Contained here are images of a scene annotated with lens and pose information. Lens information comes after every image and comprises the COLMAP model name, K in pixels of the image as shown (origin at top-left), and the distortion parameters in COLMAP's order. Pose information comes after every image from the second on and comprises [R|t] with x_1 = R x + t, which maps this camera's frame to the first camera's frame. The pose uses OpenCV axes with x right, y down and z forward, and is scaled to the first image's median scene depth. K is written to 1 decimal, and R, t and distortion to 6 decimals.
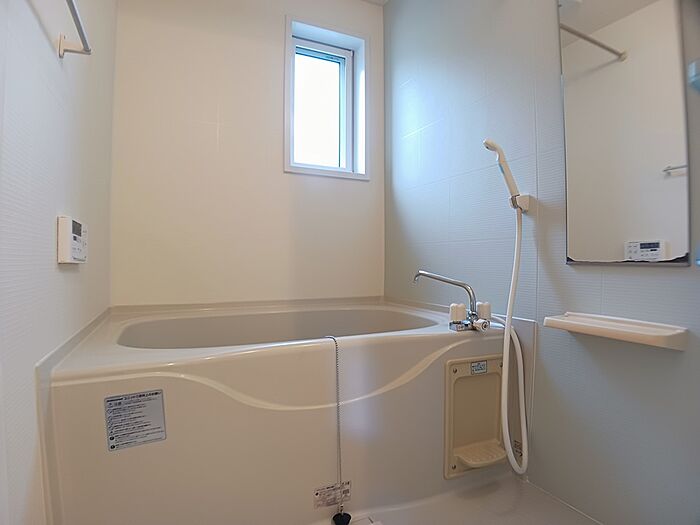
lens RADIAL K [[376.3, 0, 350.0], [0, 376.3, 262.5], [0, 0, 1]] dist [-0.100270, 0.024035]
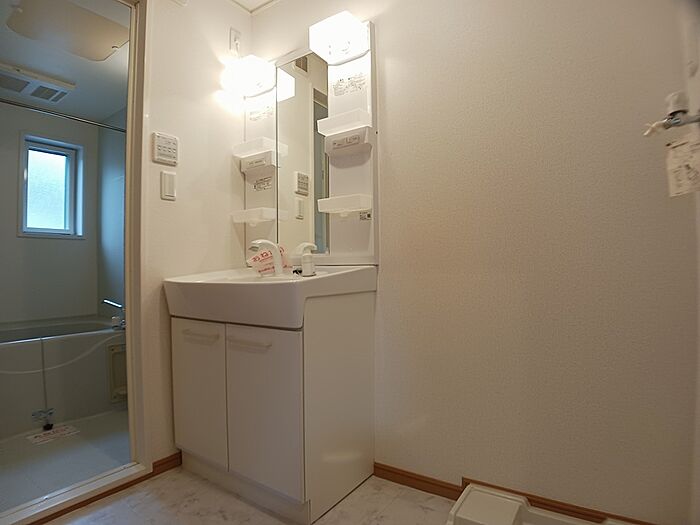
lens RADIAL K [[376.3, 0, 350.0], [0, 376.3, 262.5], [0, 0, 1]] dist [-0.100270, 0.024035]
pose [[0.858547, -0.008324, 0.512668, 0.244394], [0.019365, 0.999681, -0.016199, -0.084742], [-0.512369, 0.023835, 0.858434, -0.879486]]
